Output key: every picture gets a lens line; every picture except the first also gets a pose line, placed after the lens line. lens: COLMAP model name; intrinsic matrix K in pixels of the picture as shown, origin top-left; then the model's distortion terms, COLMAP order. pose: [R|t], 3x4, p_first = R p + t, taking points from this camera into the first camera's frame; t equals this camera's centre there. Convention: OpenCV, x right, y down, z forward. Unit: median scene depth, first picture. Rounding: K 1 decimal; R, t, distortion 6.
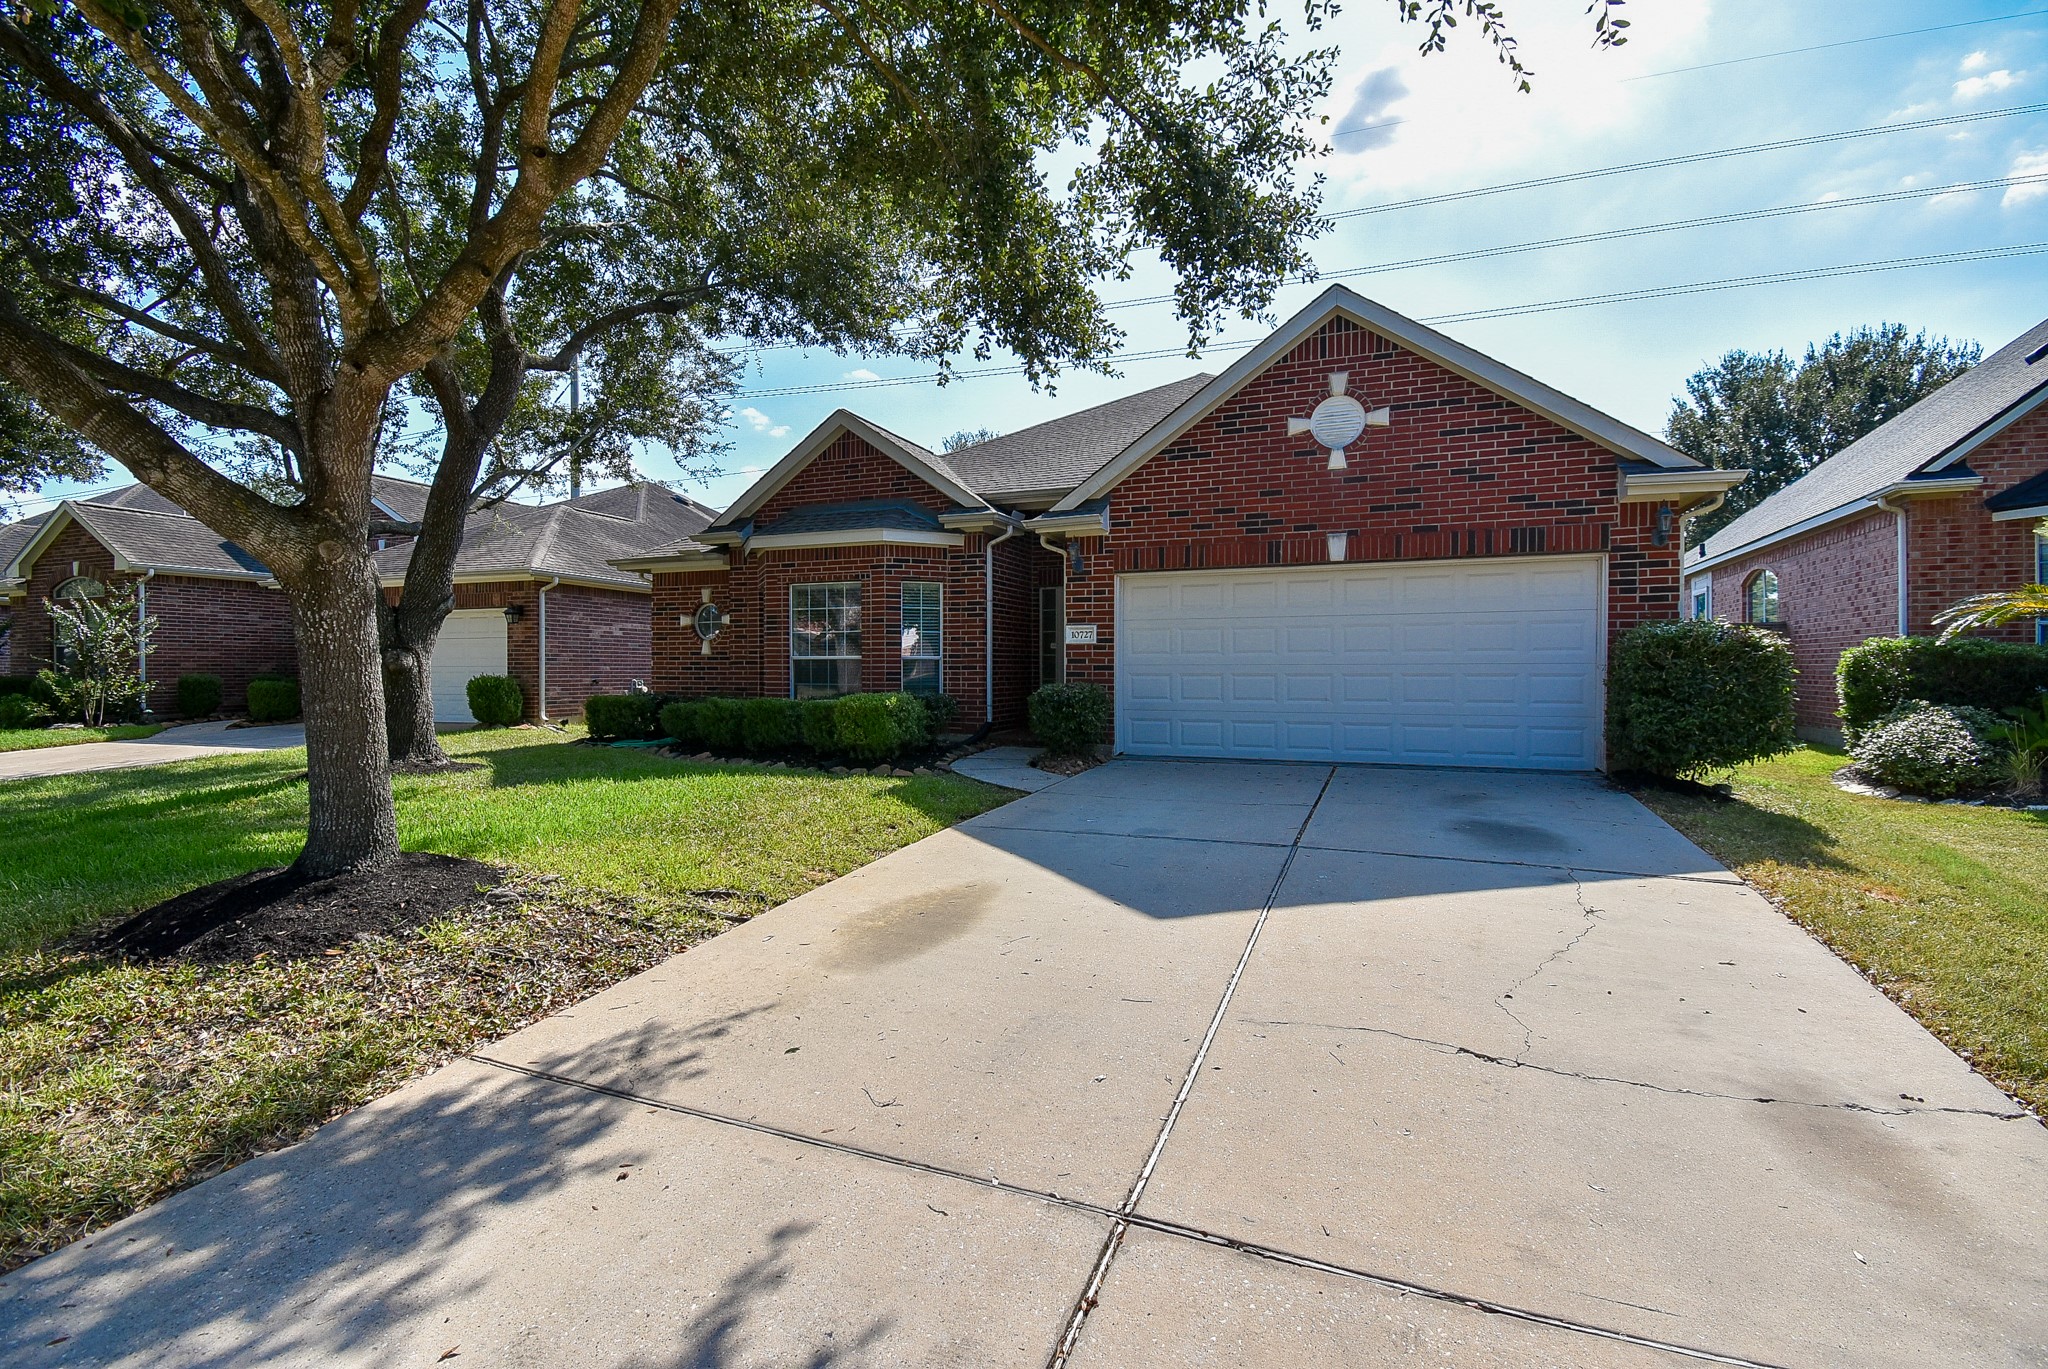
lens RADIAL K [[932.3, 0, 1024.0], [0, 932.3, 684.5], [0, 0, 1]] dist [0.024676, -0.030797]
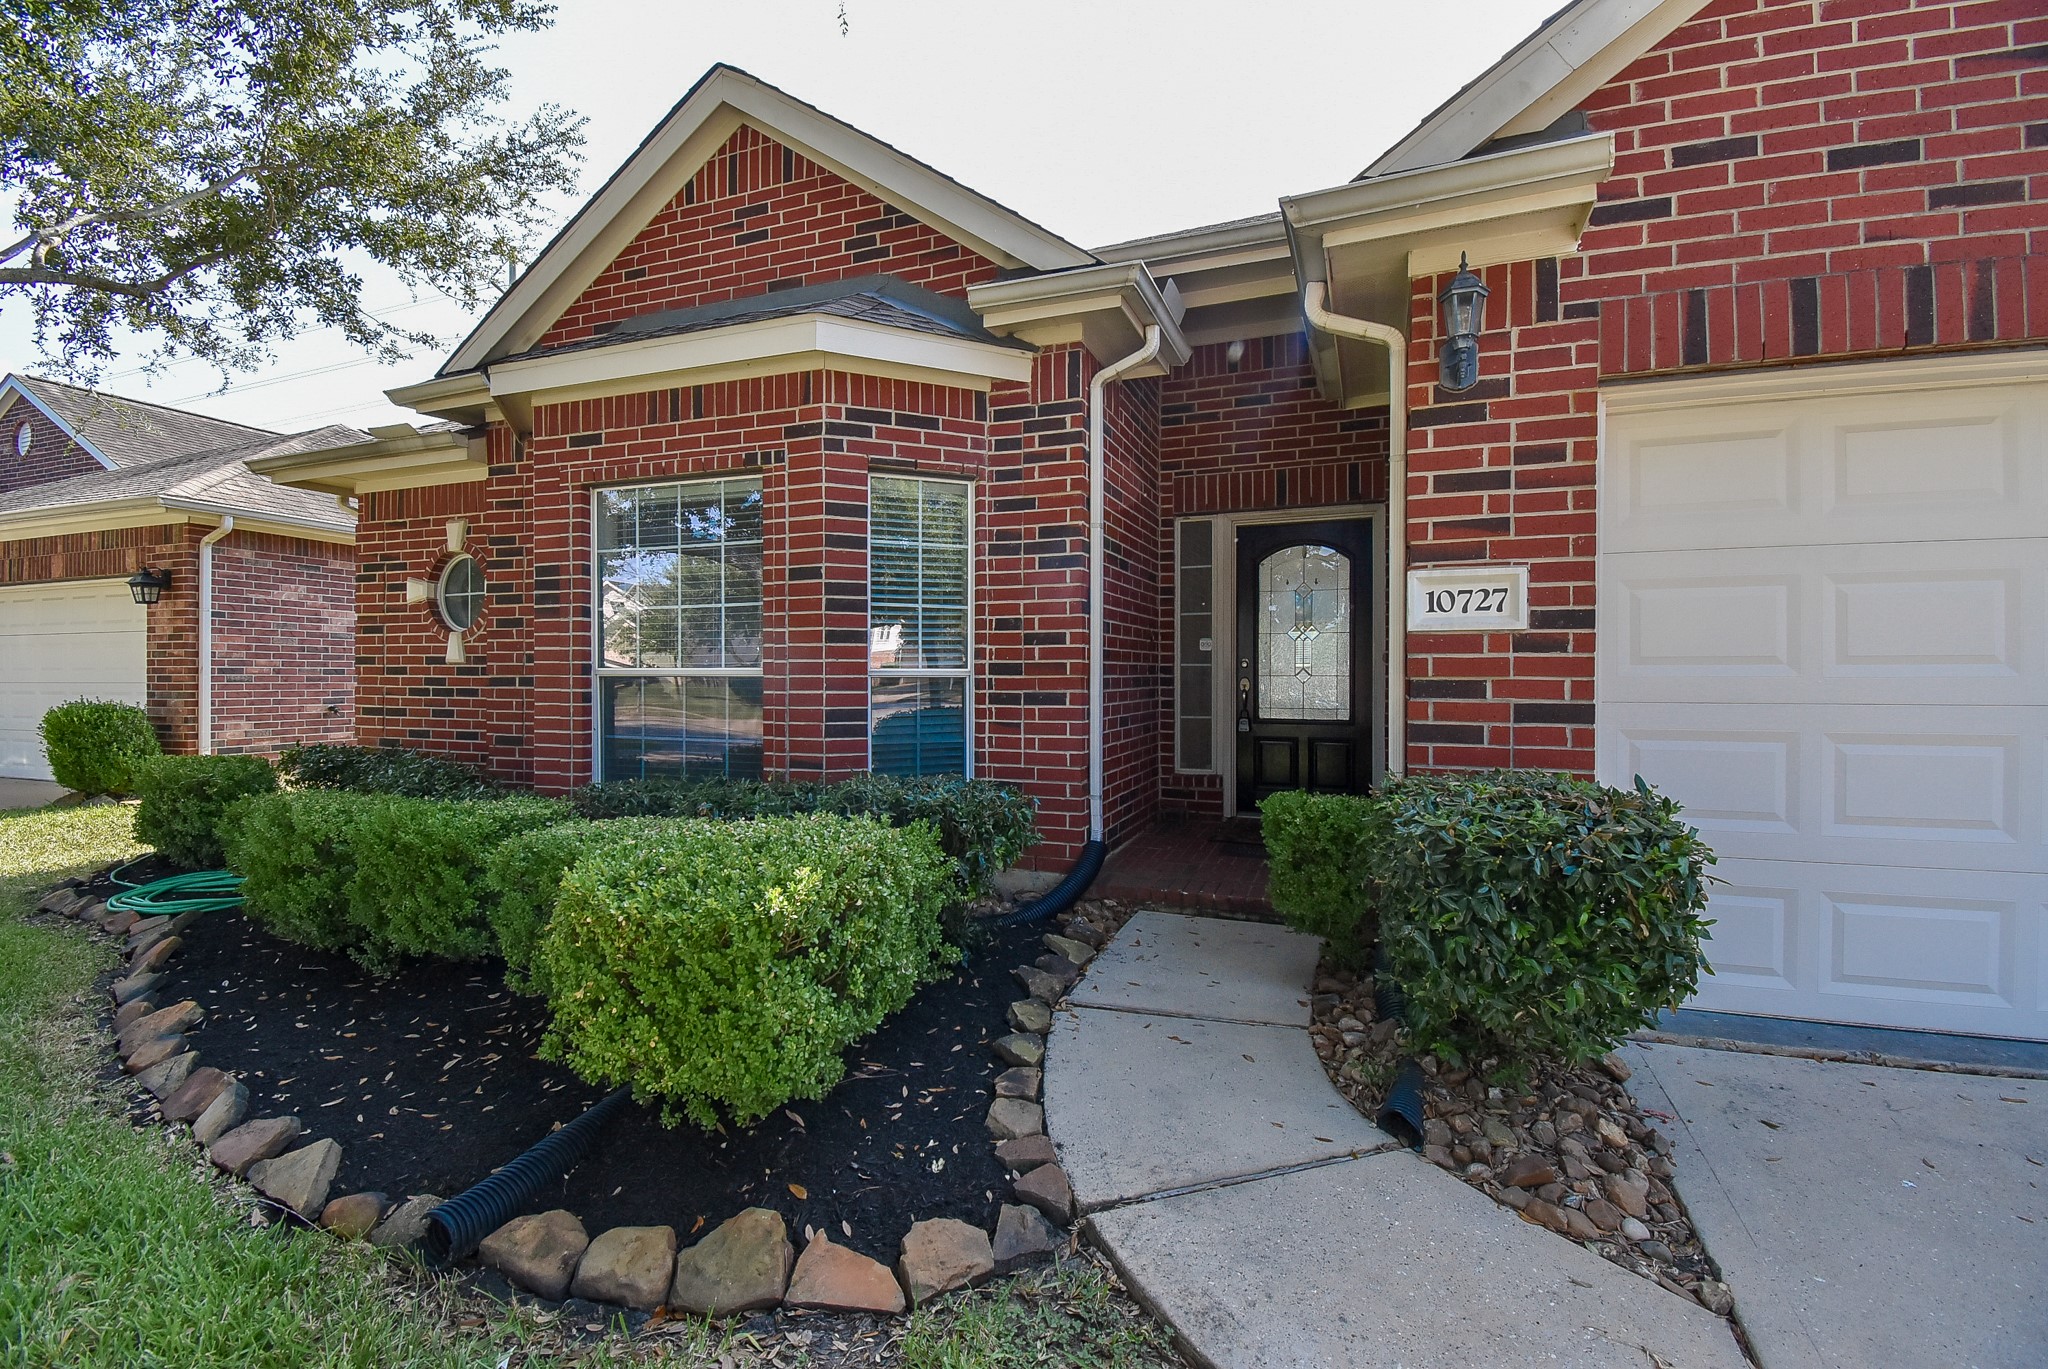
lens RADIAL K [[932.3, 0, 1024.0], [0, 932.3, 684.5], [0, 0, 1]] dist [0.024676, -0.030797]
pose [[0.999877, 0.001391, 0.015626, -0.072591], [-0.001277, 0.999972, -0.007315, -0.021033], [-0.015635, 0.007294, 0.999851, 0.610798]]
